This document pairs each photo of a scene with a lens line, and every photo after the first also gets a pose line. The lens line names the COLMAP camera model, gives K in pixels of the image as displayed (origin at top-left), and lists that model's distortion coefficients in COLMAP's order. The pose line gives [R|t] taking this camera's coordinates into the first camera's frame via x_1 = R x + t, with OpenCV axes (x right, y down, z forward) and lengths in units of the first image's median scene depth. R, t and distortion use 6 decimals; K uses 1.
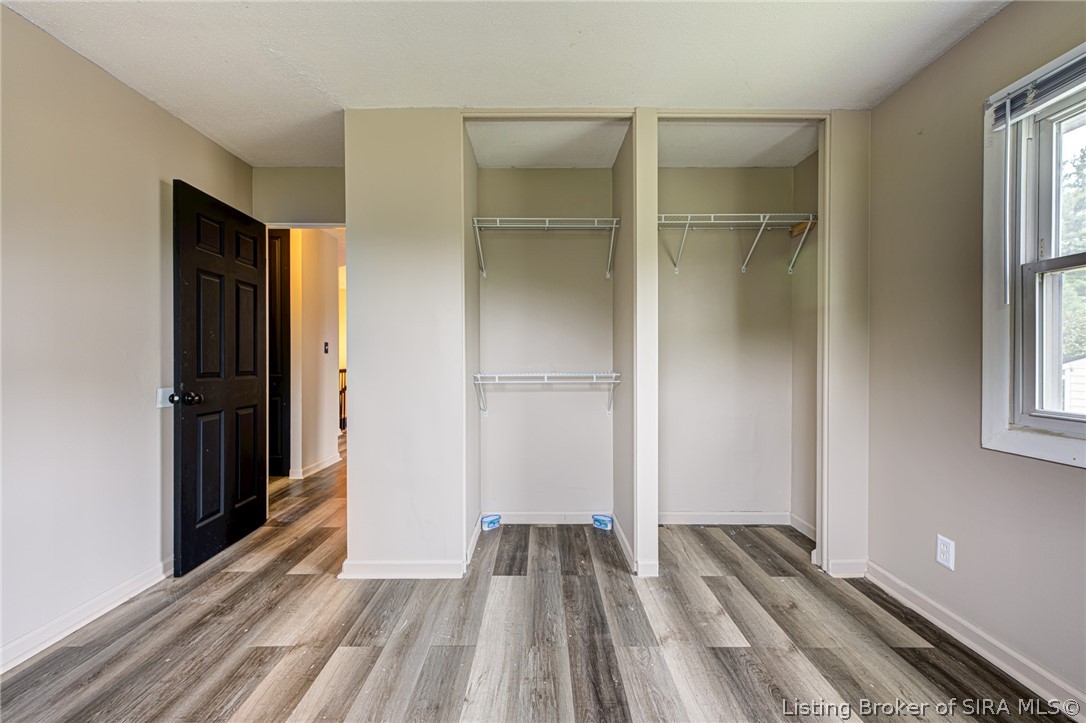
lens RADIAL K [[445.6, 0, 546.7], [0, 445.6, 360.9], [0, 0, 1]] dist [0.002246, -0.000528]
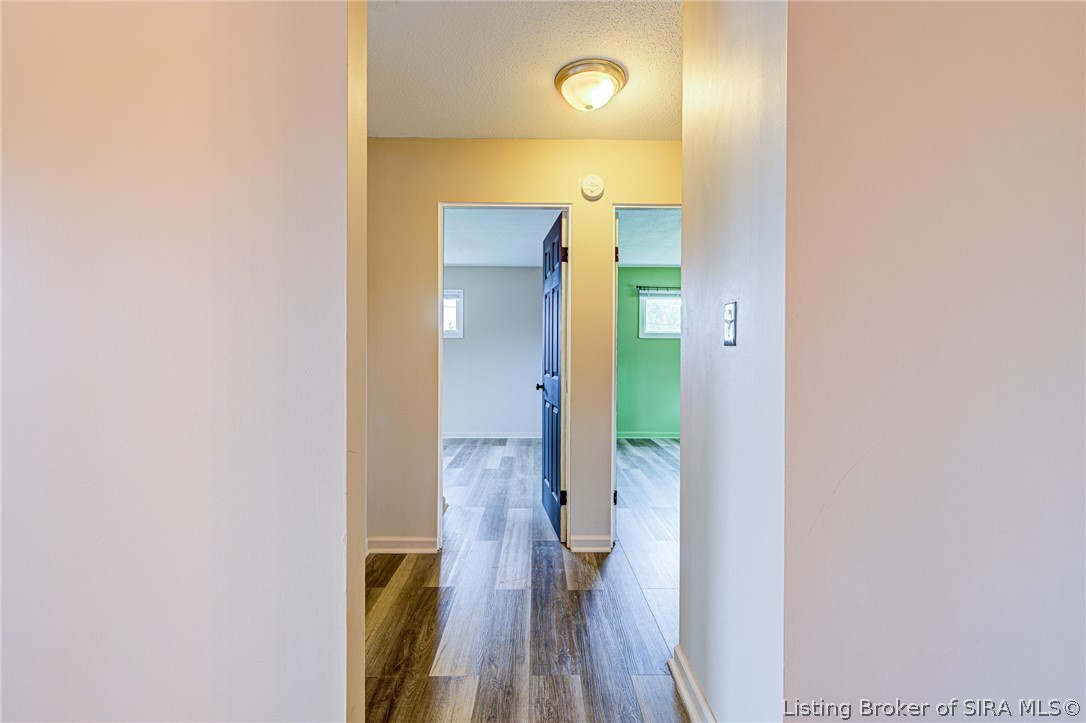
lens RADIAL K [[445.6, 0, 542.1], [0, 445.6, 360.6], [0, 0, 1]] dist [0.002246, -0.000528]
pose [[-0.999937, -0.003442, -0.010640, -0.907370], [-0.003526, 0.999963, 0.007831, -0.016272], [0.010613, 0.007868, -0.999913, 2.957578]]
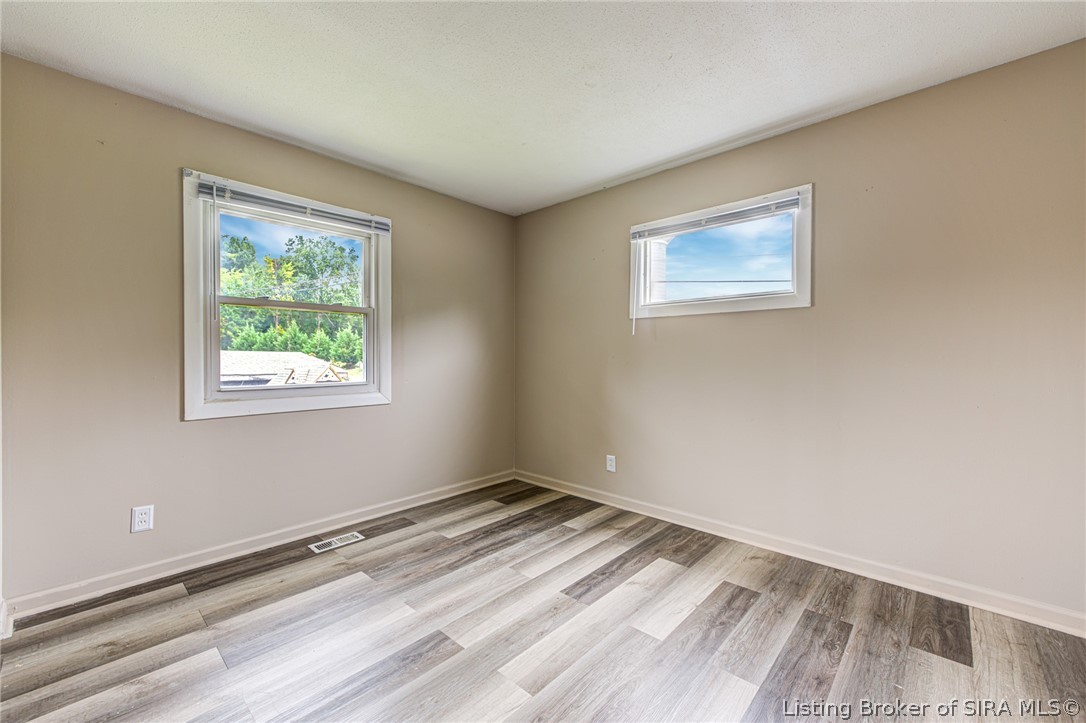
lens RADIAL K [[445.6, 0, 545.4], [0, 445.6, 358.8], [0, 0, 1]] dist [0.002246, -0.000528]
pose [[-0.739806, -0.005082, 0.672801, -0.656913], [0.003507, 0.999929, 0.011409, -0.006680], [-0.672811, 0.010800, -0.739736, 1.086714]]
